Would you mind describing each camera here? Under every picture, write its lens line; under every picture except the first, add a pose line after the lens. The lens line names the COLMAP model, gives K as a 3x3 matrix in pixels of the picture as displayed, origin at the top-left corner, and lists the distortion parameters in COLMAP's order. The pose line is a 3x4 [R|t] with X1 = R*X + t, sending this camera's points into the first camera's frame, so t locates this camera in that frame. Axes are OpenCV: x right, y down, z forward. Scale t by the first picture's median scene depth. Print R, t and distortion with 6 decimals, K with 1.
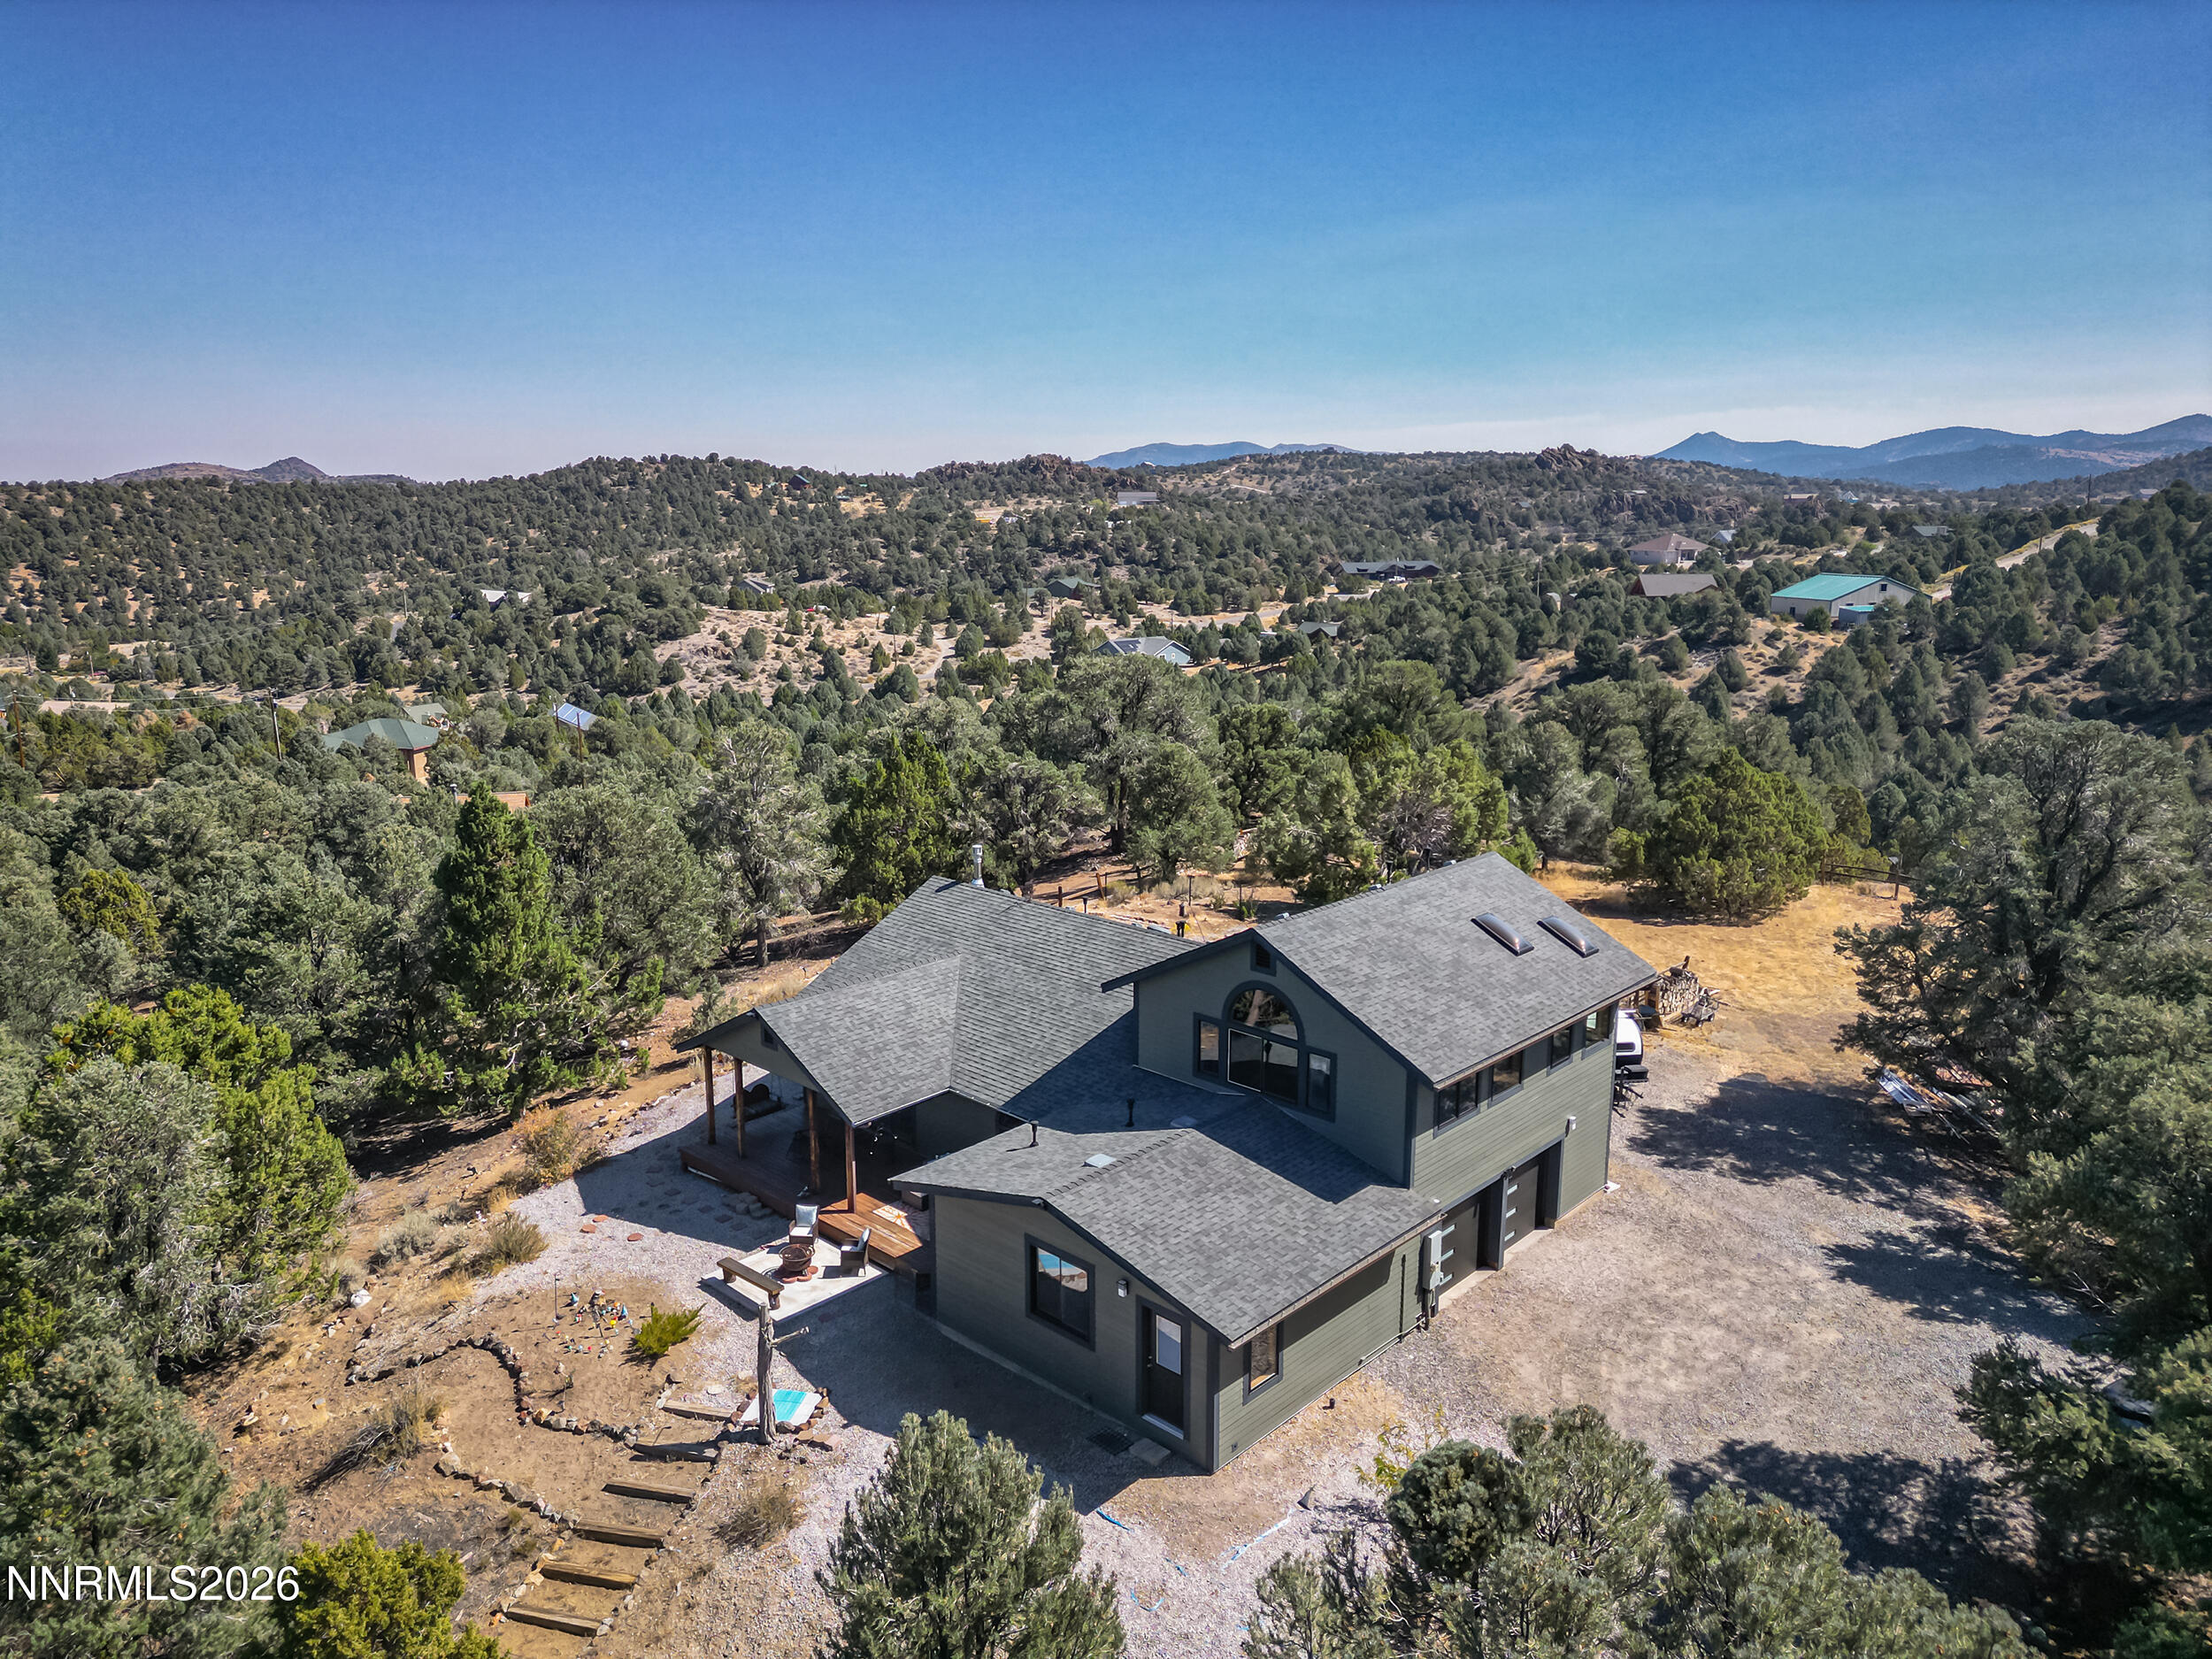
lens RADIAL K [[1525.0, 0, 1096.9], [0, 1525.0, 826.5], [0, 0, 1]] dist [0.122993, -0.134659]
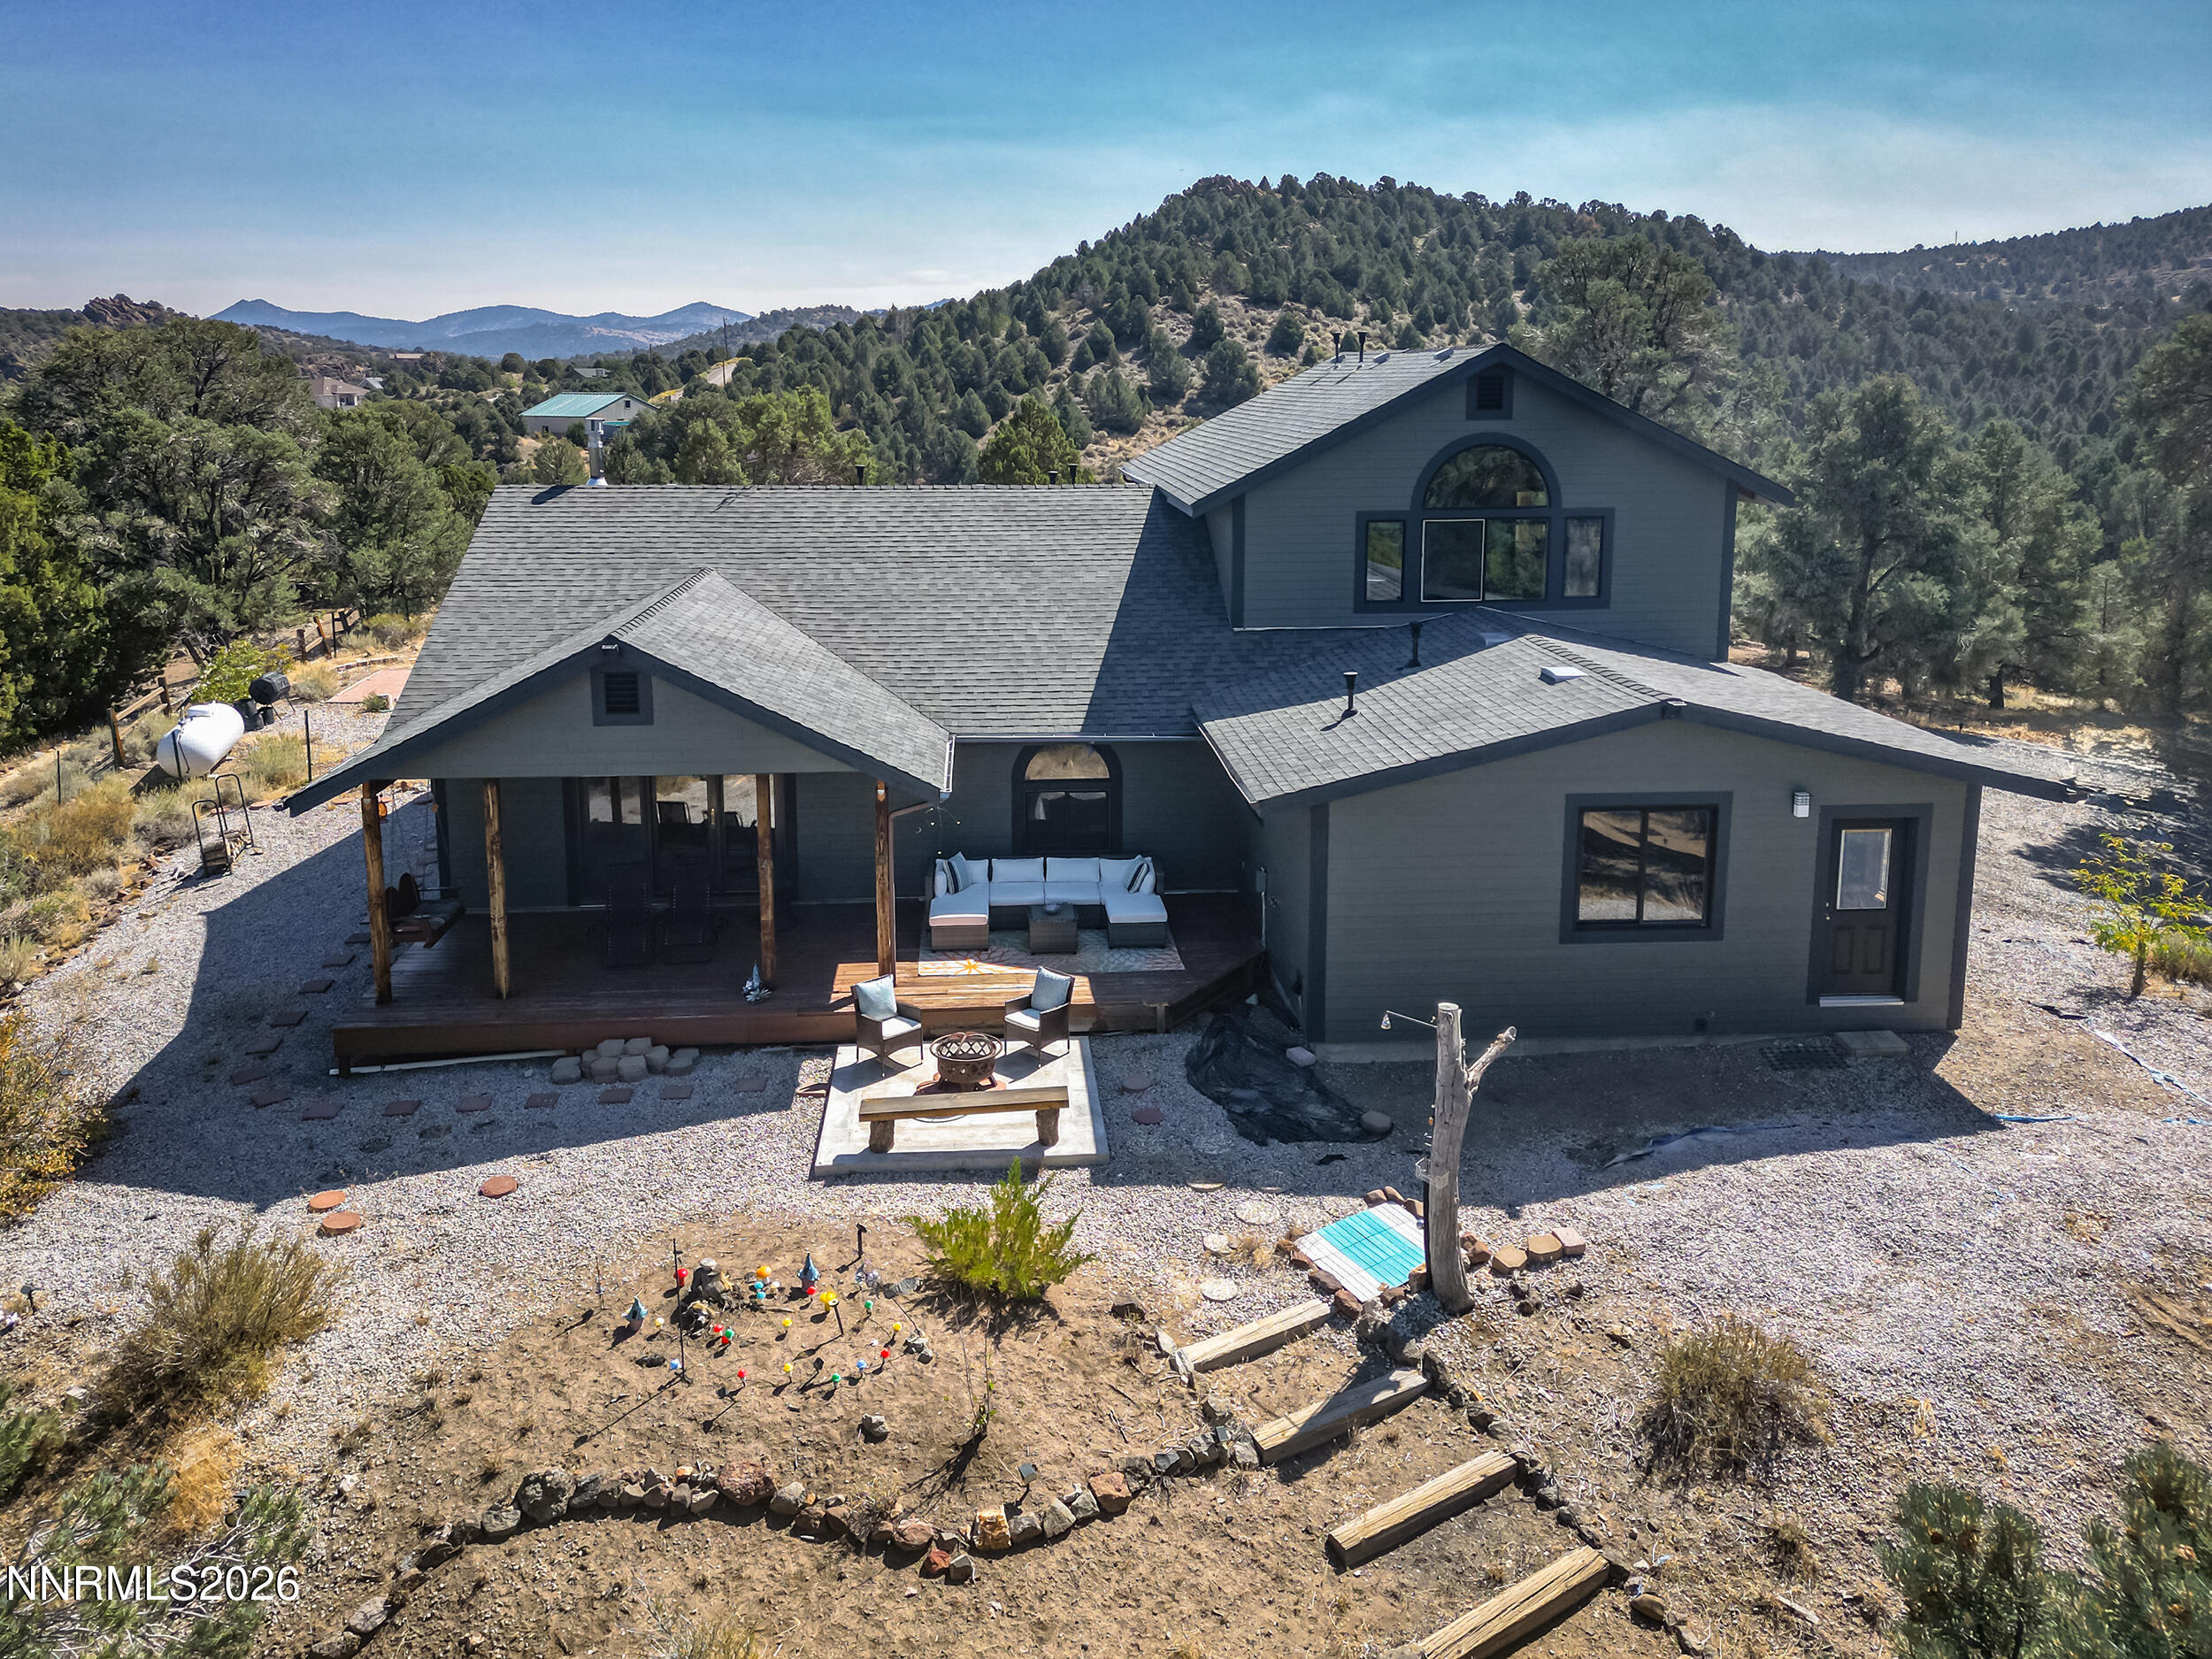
lens RADIAL K [[1607.4, 0, 1079.6], [0, 1607.4, 628.1], [0, 0, 1]] dist [0.066531, -0.055201]
pose [[0.680322, -0.115901, 0.723691, -0.074840], [0.152886, 0.988137, 0.014530, 0.020595], [-0.716790, 0.100757, 0.689971, 0.087540]]
